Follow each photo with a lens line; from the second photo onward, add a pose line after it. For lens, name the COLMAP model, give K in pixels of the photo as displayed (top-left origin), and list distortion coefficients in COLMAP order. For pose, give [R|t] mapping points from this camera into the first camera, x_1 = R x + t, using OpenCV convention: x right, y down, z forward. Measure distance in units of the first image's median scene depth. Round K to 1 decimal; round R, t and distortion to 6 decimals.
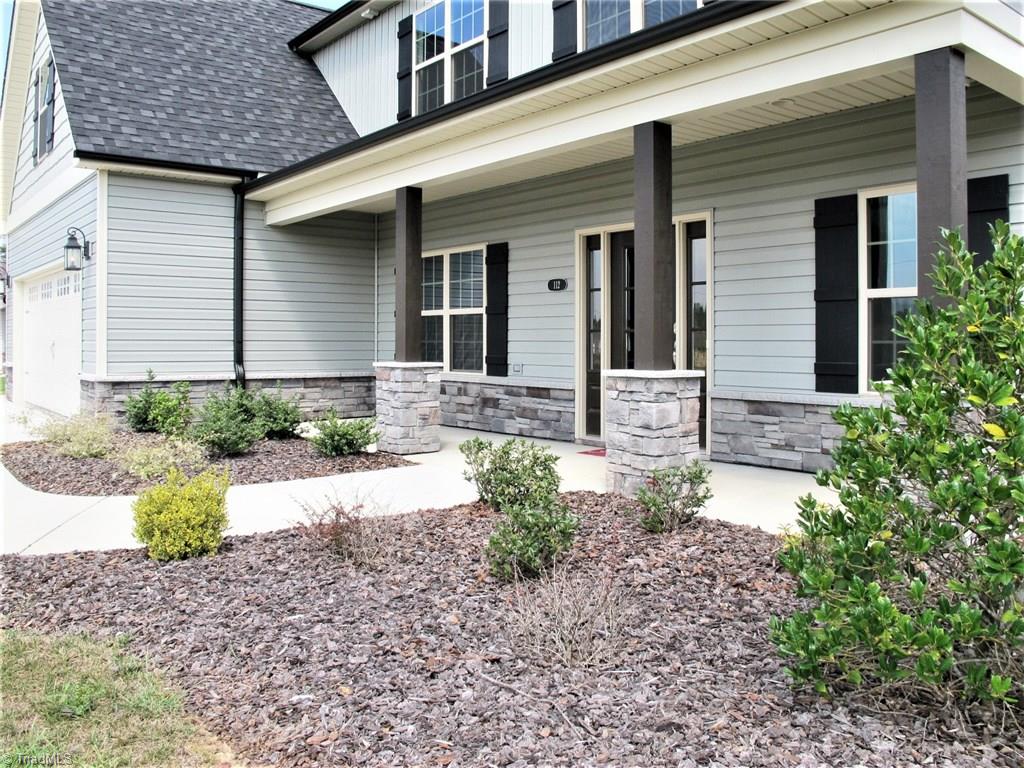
lens RADIAL K [[858.1, 0, 498.9], [0, 858.1, 332.0], [0, 0, 1]] dist [-0.116459, 0.051619]
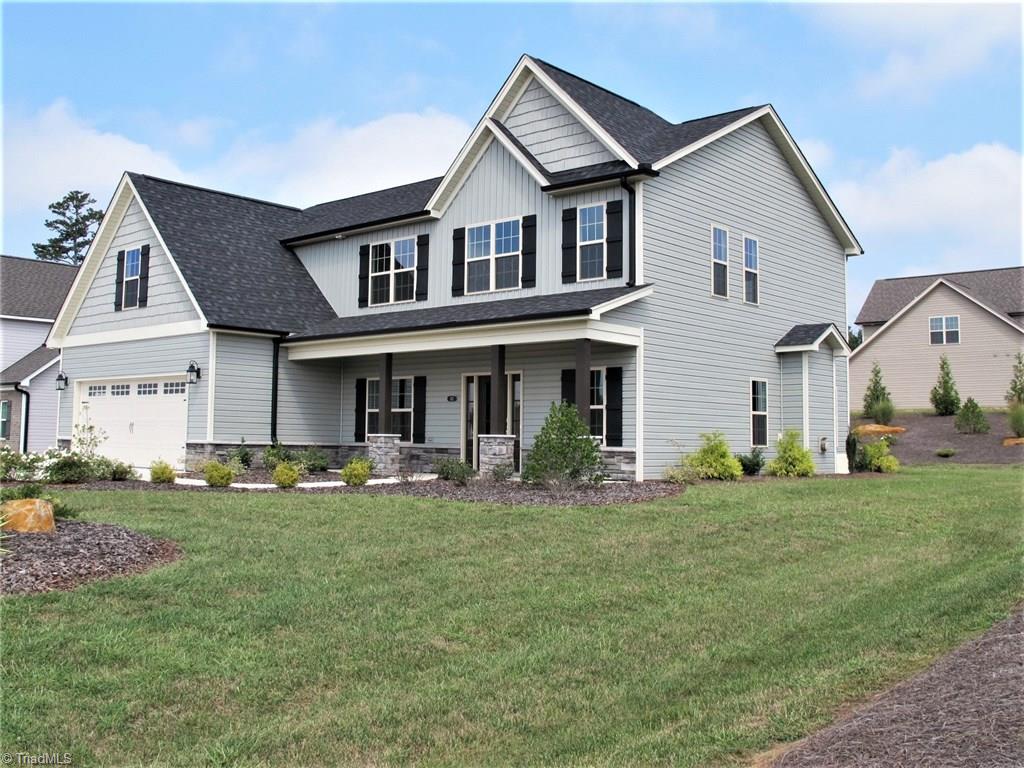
lens RADIAL K [[1031.1, 0, 482.2], [0, 1031.1, 325.1], [0, 0, 1]] dist [-0.028993, 0.000000]
pose [[0.986473, 0.031035, 0.160957, -0.262776], [-0.014653, 0.994678, -0.101986, 0.021301], [-0.163266, 0.098248, 0.981678, -1.455122]]
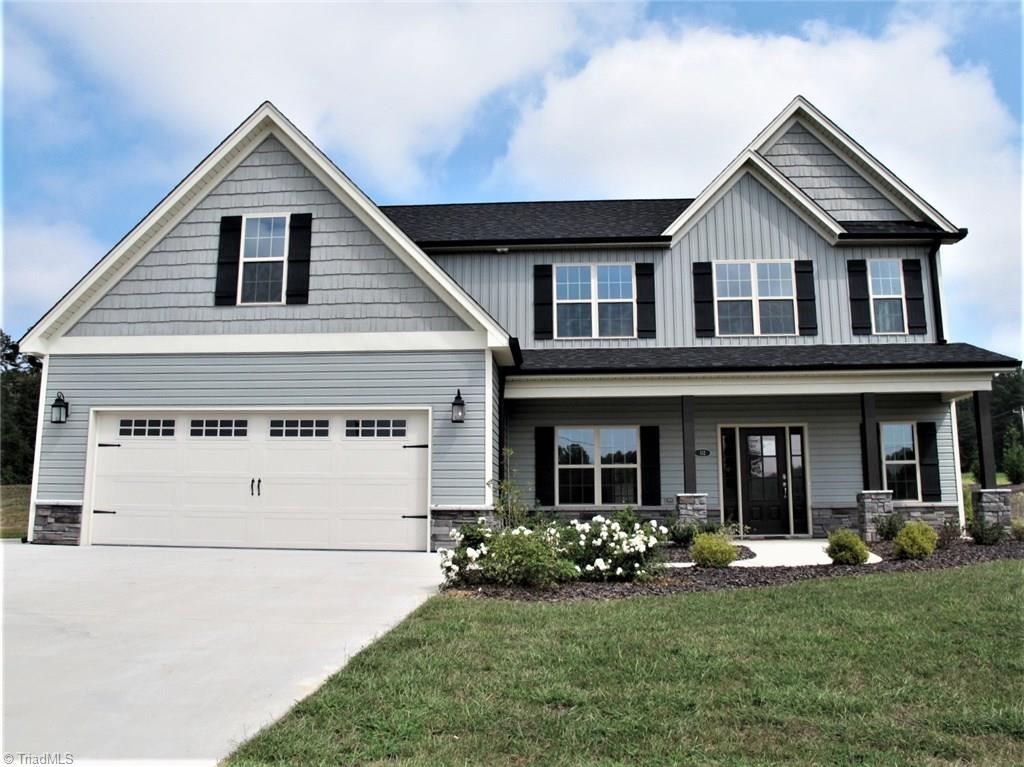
lens RADIAL K [[858.1, 0, 519.3], [0, 858.1, 350.3], [0, 0, 1]] dist [-0.116459, 0.051619]
pose [[0.672345, 0.132580, 0.728268, -1.506149], [-0.006230, 0.984809, -0.173531, 0.046081], [-0.740212, 0.112136, 0.662957, 0.062352]]
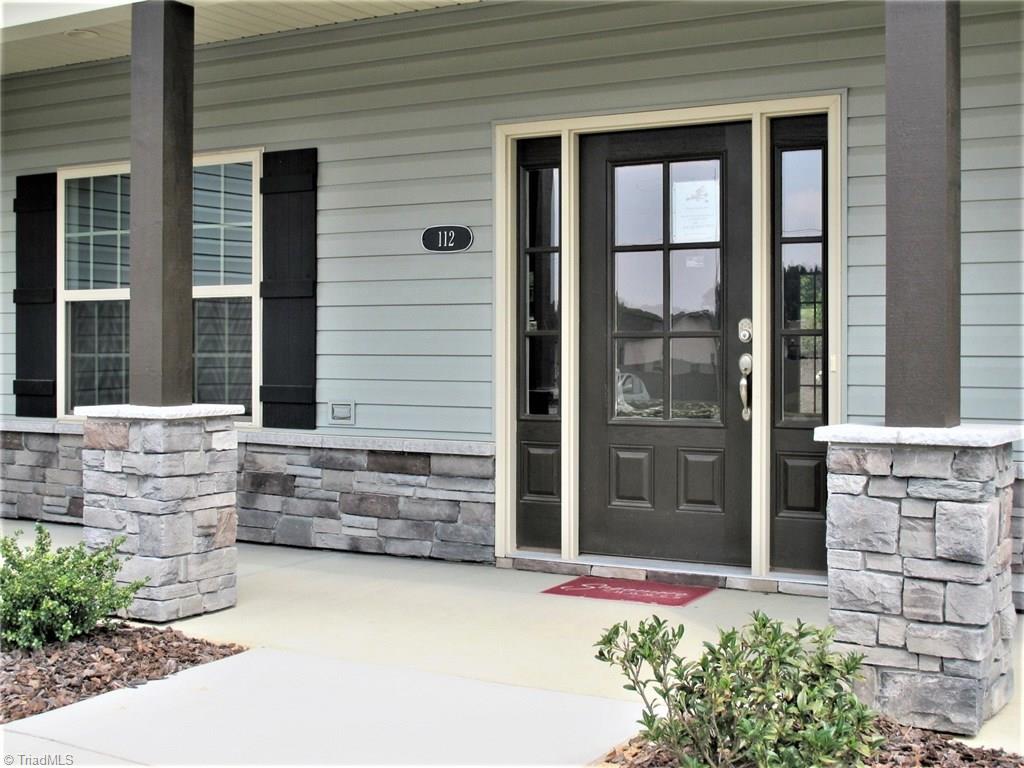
lens RADIAL K [[1340.6, 0, 495.3], [0, 1340.6, 341.0], [0, 0, 1]] dist [-0.060974, 0.000000]
pose [[0.929413, 0.002400, 0.369034, -0.180436], [-0.004461, 0.999979, 0.004732, -0.001029], [-0.369015, -0.006044, 0.929404, 0.282075]]
